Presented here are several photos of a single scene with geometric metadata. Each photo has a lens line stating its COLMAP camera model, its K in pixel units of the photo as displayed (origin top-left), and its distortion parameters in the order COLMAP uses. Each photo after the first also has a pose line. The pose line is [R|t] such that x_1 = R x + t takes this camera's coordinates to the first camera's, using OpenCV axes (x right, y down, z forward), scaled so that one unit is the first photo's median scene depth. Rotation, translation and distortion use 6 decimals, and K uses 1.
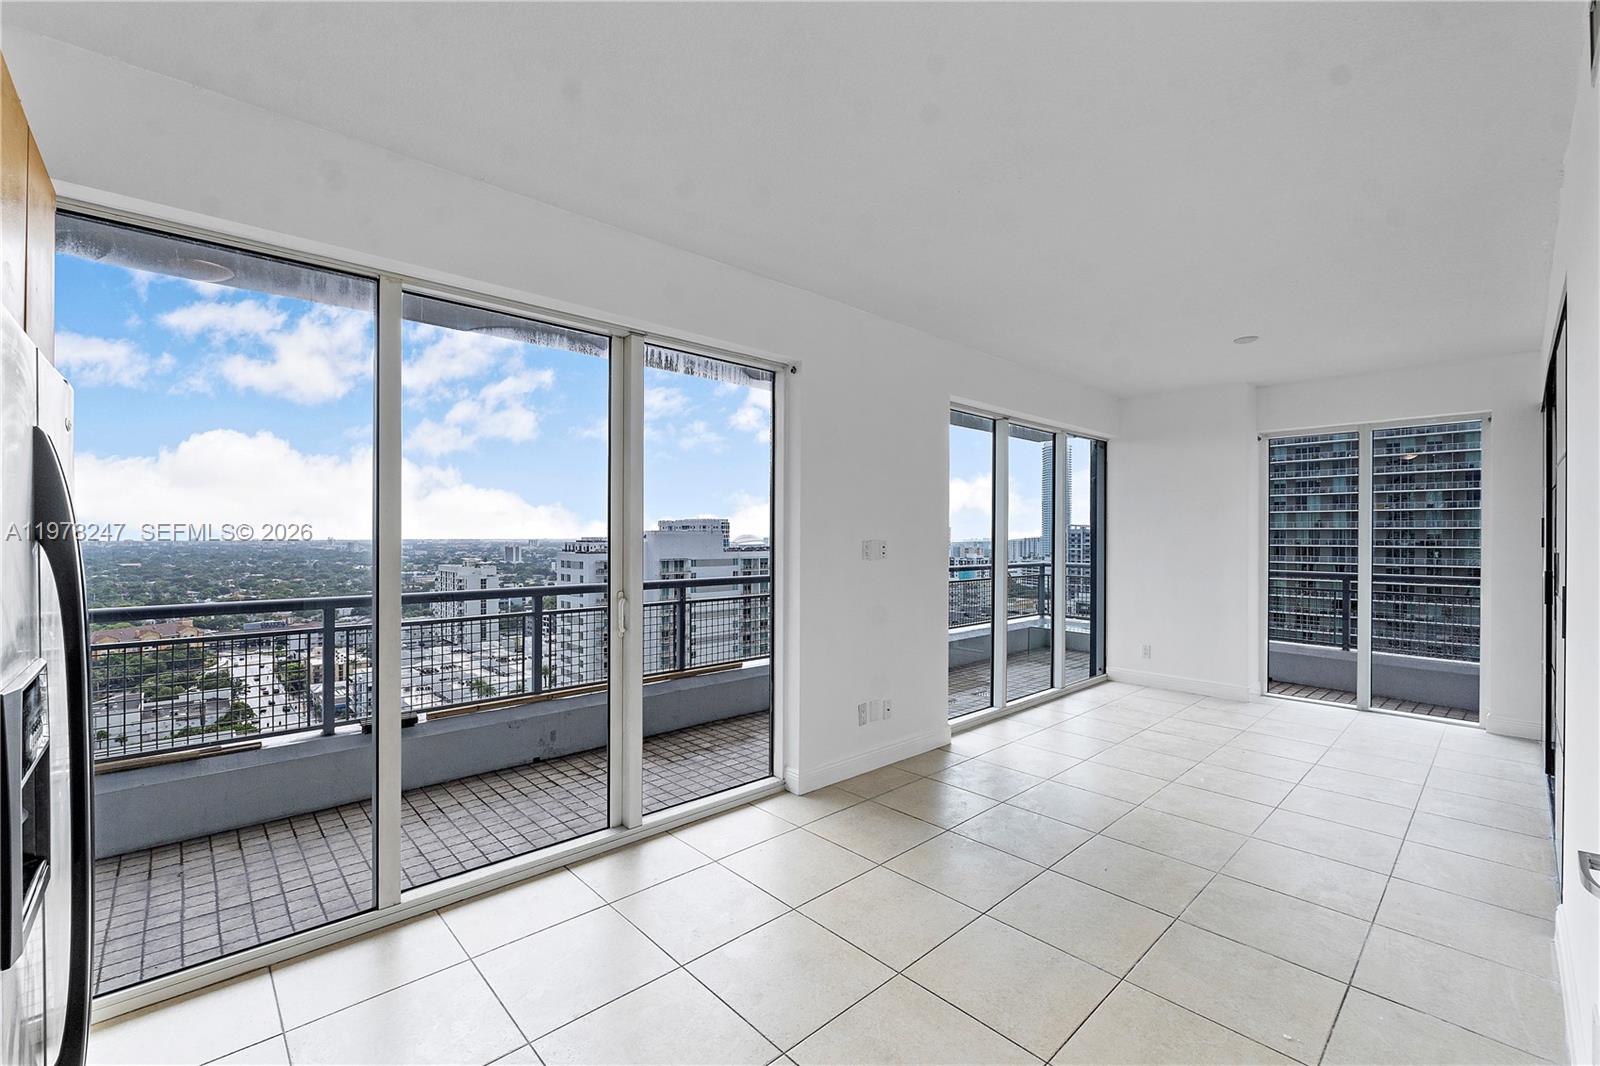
lens RADIAL K [[671.7, 0, 792.5], [0, 671.7, 529.4], [0, 0, 1]] dist [-0.010847, -0.000313]
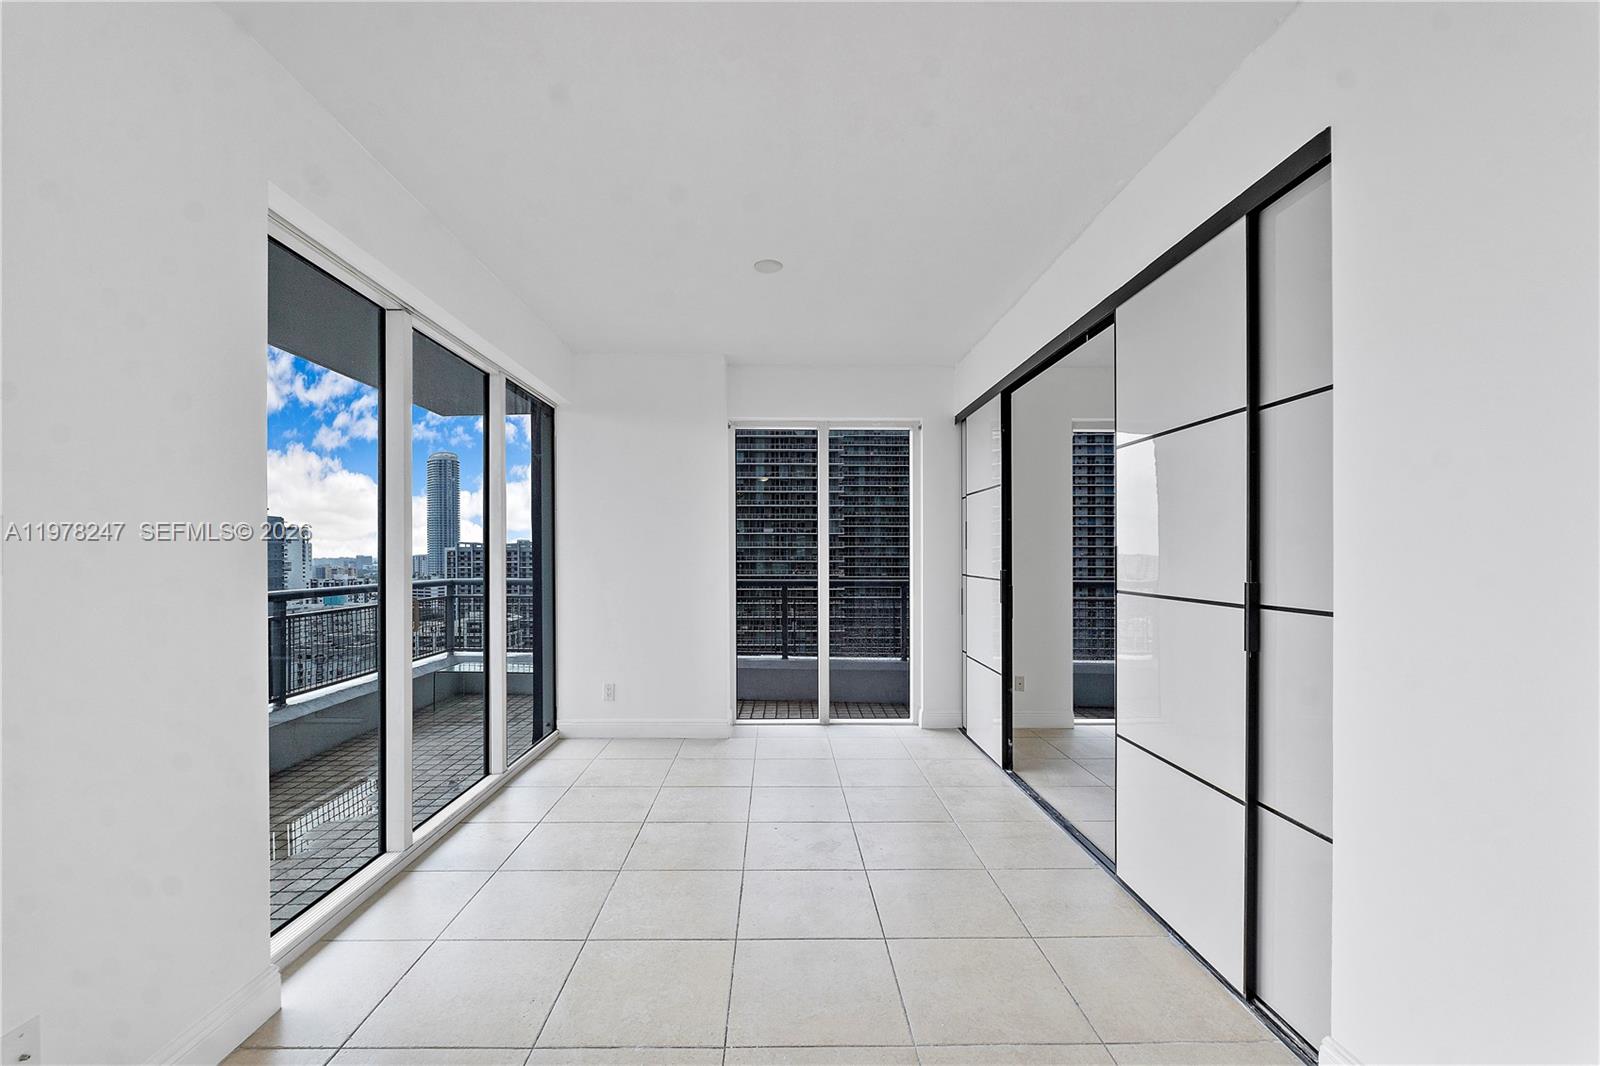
lens RADIAL K [[653.5, 0, 786.4], [0, 653.5, 555.1], [0, 0, 1]] dist [0.001260, 0.000037]
pose [[0.653475, -0.001130, 0.756947, 0.106967], [-0.006719, 0.999951, 0.007293, 0.026765], [-0.756918, -0.009852, 0.653435, 0.393266]]
